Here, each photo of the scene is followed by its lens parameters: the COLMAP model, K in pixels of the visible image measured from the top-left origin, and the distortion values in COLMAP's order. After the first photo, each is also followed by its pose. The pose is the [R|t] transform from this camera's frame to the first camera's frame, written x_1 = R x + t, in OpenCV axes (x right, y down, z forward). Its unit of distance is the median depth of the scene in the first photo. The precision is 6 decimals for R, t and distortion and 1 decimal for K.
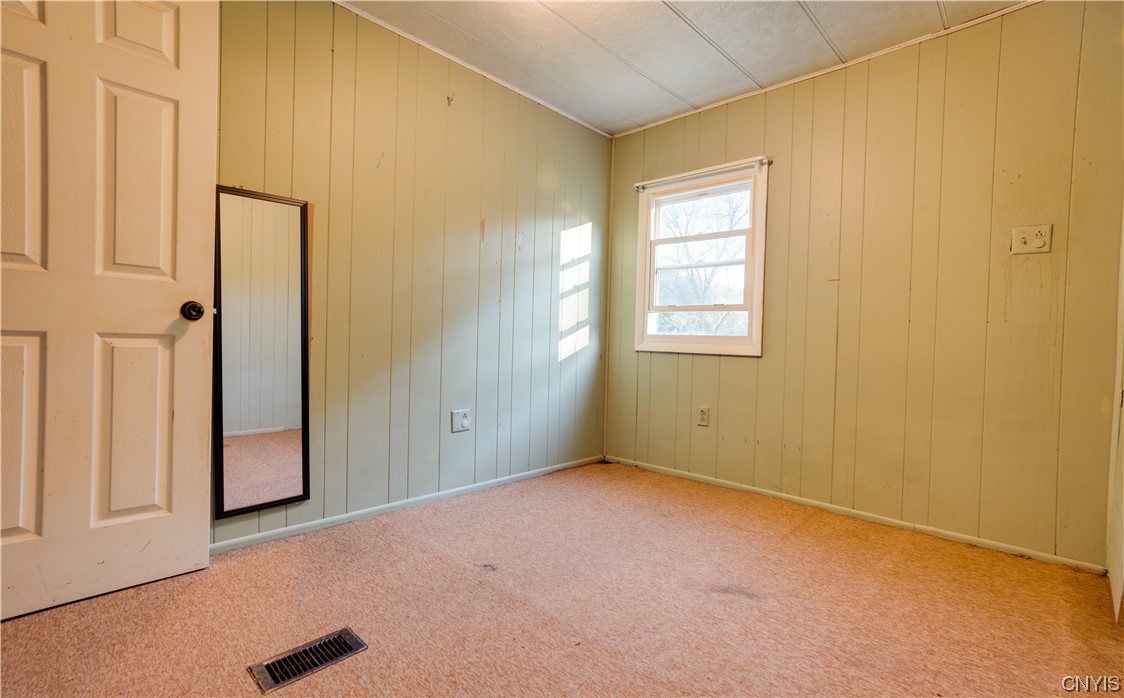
lens RADIAL K [[511.0, 0, 558.3], [0, 511.0, 349.0], [0, 0, 1]] dist [-0.003546, 0.002664]
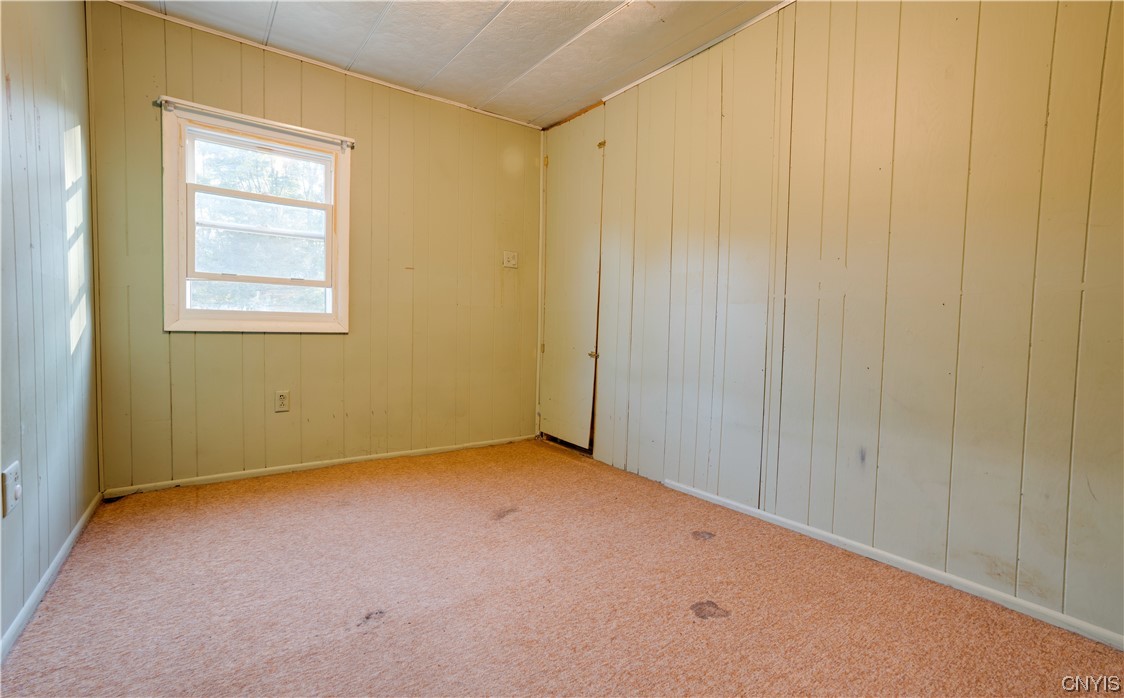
lens RADIAL K [[511.0, 0, 559.5], [0, 511.0, 346.9], [0, 0, 1]] dist [-0.003546, 0.002664]
pose [[0.180518, -0.064701, 0.981441, -0.544230], [0.000998, 0.997846, 0.065599, -0.024798], [-0.983571, -0.010862, 0.180194, 0.379825]]
